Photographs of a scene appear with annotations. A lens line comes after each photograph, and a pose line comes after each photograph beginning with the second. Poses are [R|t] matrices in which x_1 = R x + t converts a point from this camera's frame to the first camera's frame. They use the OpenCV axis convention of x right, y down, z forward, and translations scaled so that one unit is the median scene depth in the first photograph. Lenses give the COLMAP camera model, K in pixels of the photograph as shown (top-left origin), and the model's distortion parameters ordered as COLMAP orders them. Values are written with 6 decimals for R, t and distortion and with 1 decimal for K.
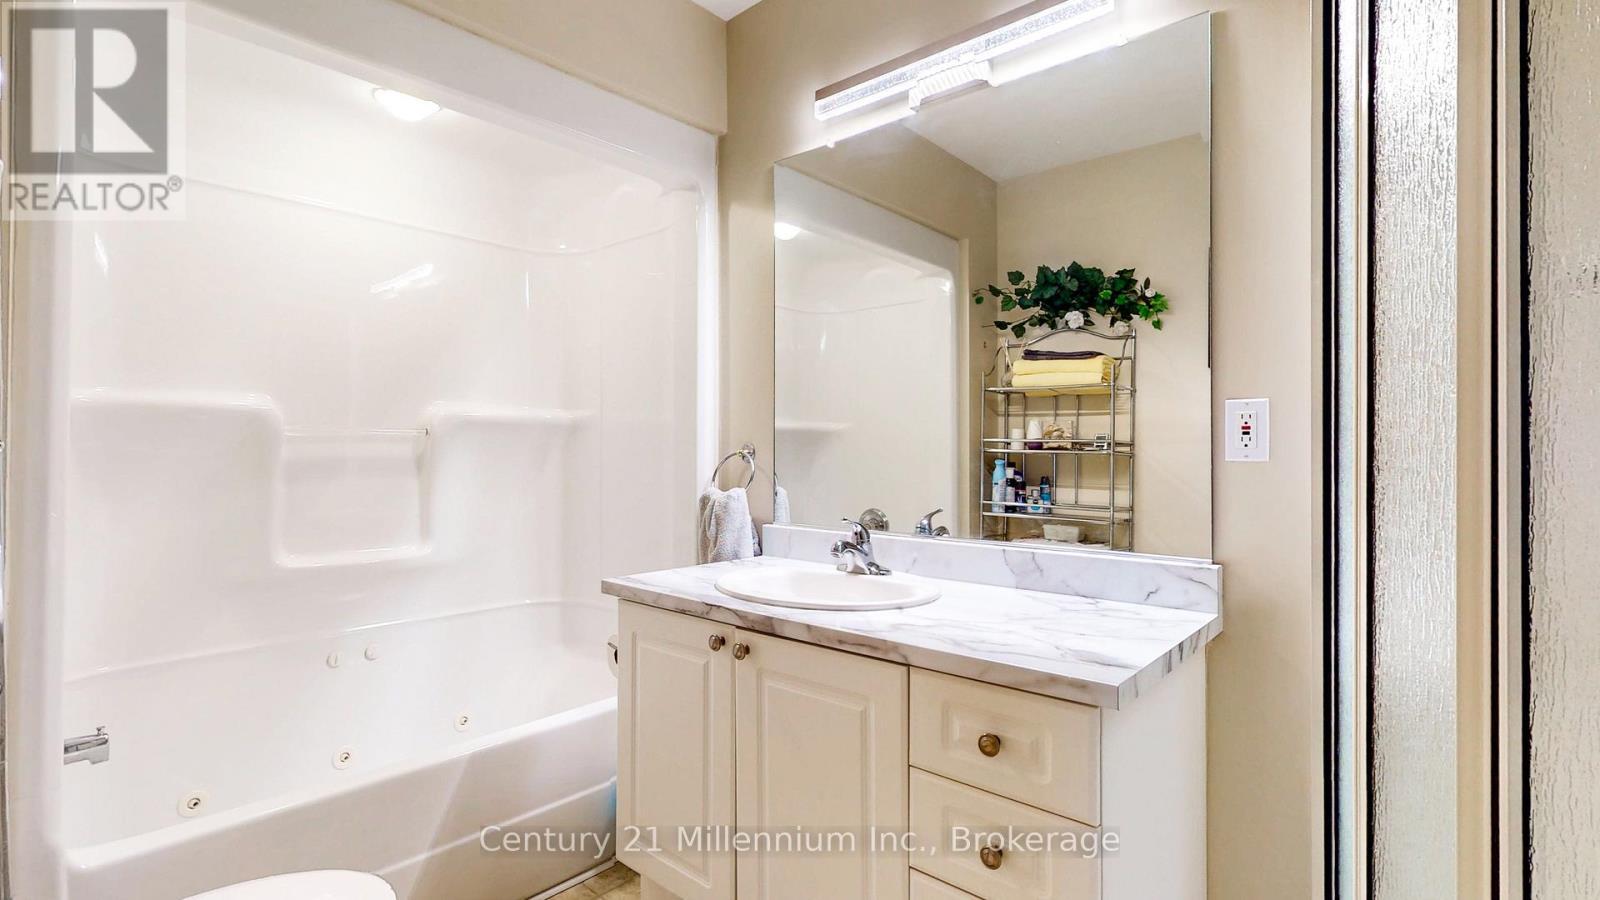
lens RADIAL K [[740.6, 0, 806.0], [0, 740.6, 452.2], [0, 0, 1]] dist [-0.001377, -0.000064]
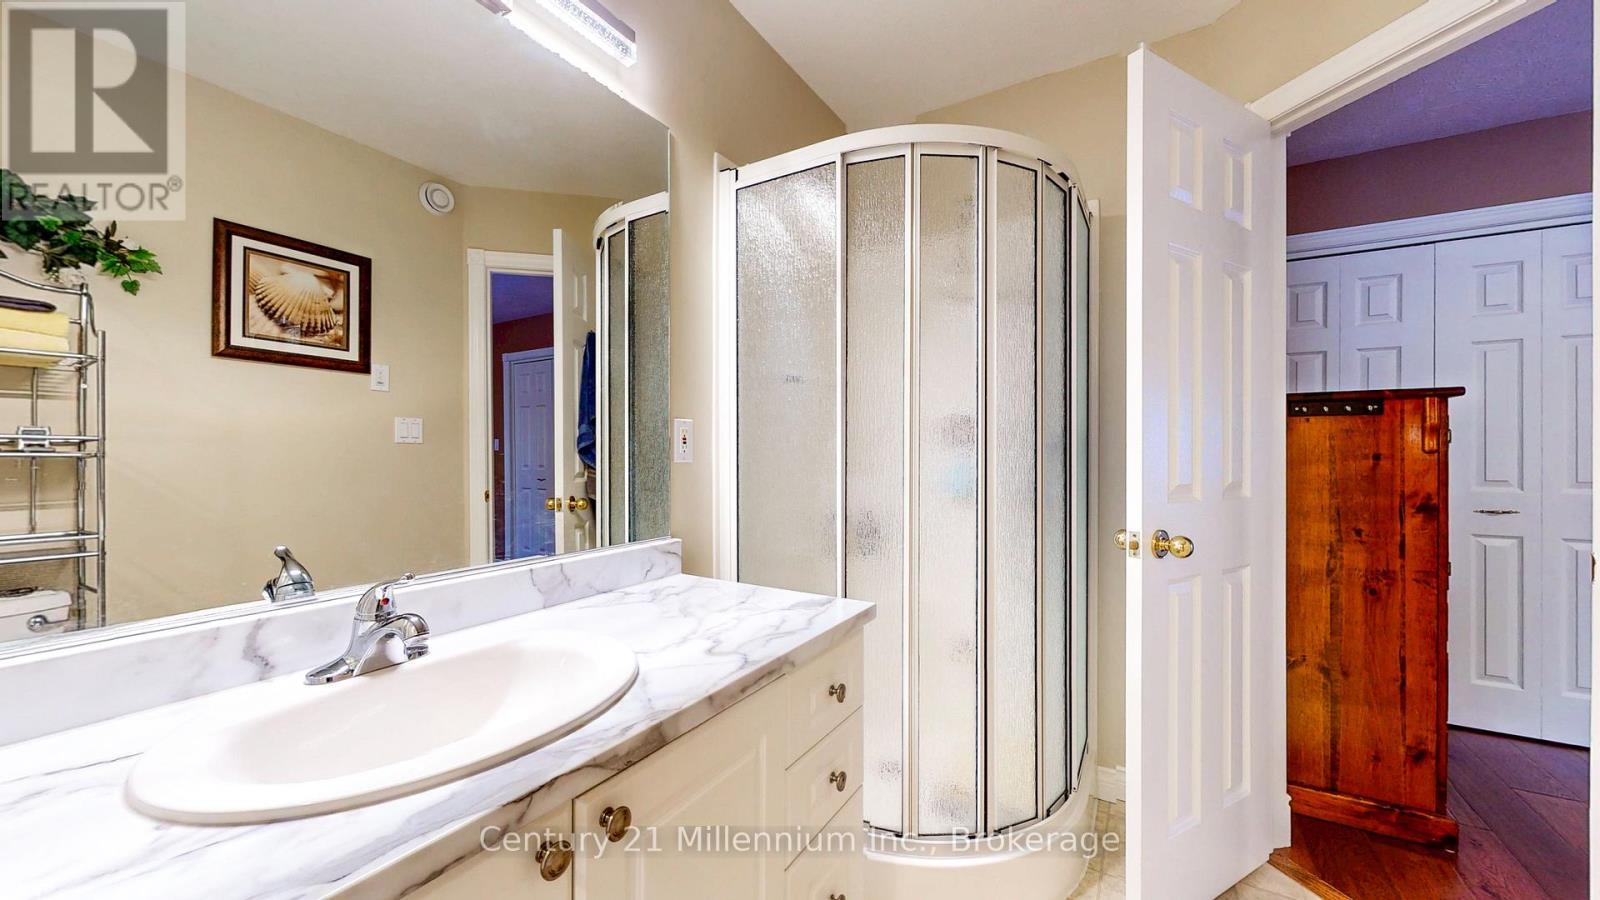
lens RADIAL K [[591.7, 0, 794.3], [0, 591.7, 452.1], [0, 0, 1]] dist [-0.000563, 0.000209]
pose [[-0.170418, -0.010062, 0.985320, -0.494196], [-0.002438, 0.999949, 0.009790, -0.016941], [-0.985369, -0.000734, -0.170434, 0.836706]]
